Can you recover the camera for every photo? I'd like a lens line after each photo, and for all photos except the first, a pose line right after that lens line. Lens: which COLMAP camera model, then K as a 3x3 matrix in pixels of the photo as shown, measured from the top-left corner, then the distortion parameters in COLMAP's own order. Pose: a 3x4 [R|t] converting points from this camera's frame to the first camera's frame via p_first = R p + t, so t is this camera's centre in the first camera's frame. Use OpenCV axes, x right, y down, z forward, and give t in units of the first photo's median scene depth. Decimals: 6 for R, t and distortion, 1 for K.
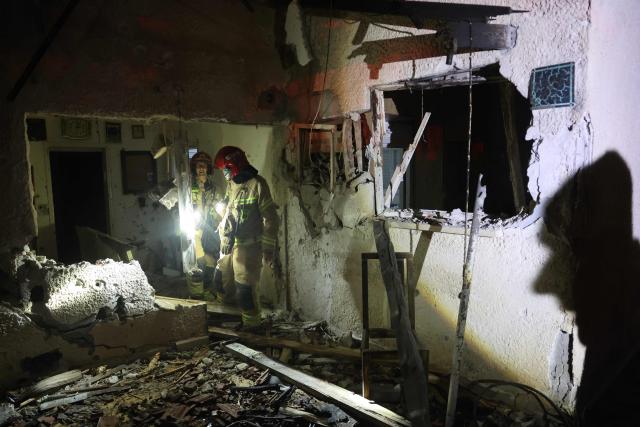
lens RADIAL K [[439.6, 0, 316.7], [0, 439.6, 213.5], [0, 0, 1]] dist [-0.053292, 0.035103]
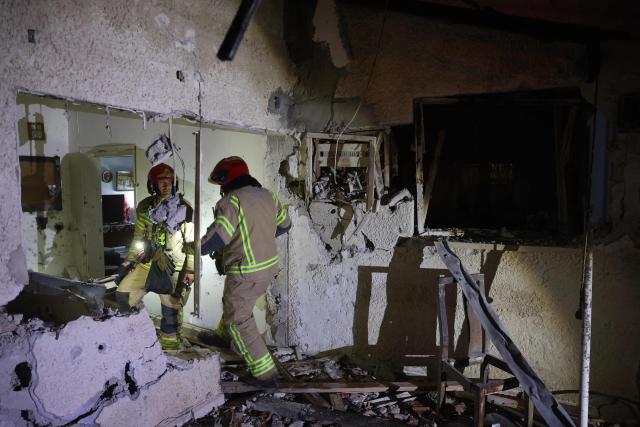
lens RADIAL K [[439.6, 0, 319.7], [0, 439.6, 214.0], [0, 0, 1]] dist [-0.053292, 0.035103]
pose [[0.929327, -0.007612, 0.369178, -0.401870], [0.019814, 0.999375, -0.029271, -0.018802], [-0.368725, 0.034517, 0.928897, 0.209834]]
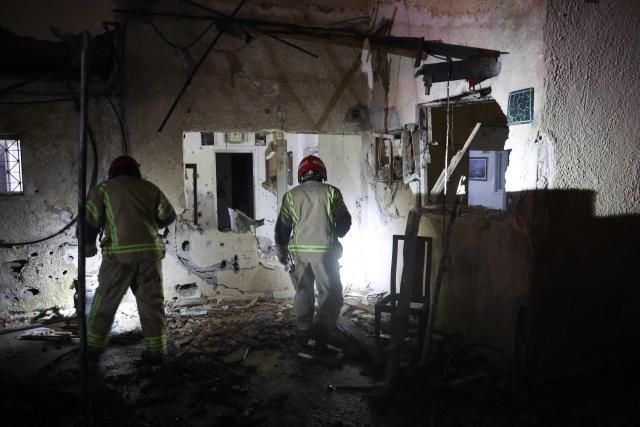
lens RADIAL K [[439.6, 0, 320.3], [0, 439.6, 211.2], [0, 0, 1]] dist [-0.053292, 0.035103]
pose [[0.923914, 0.053192, -0.378884, 0.342337], [-0.053037, 0.998534, 0.010855, 0.014561], [0.378906, 0.010066, 0.925380, -0.248396]]
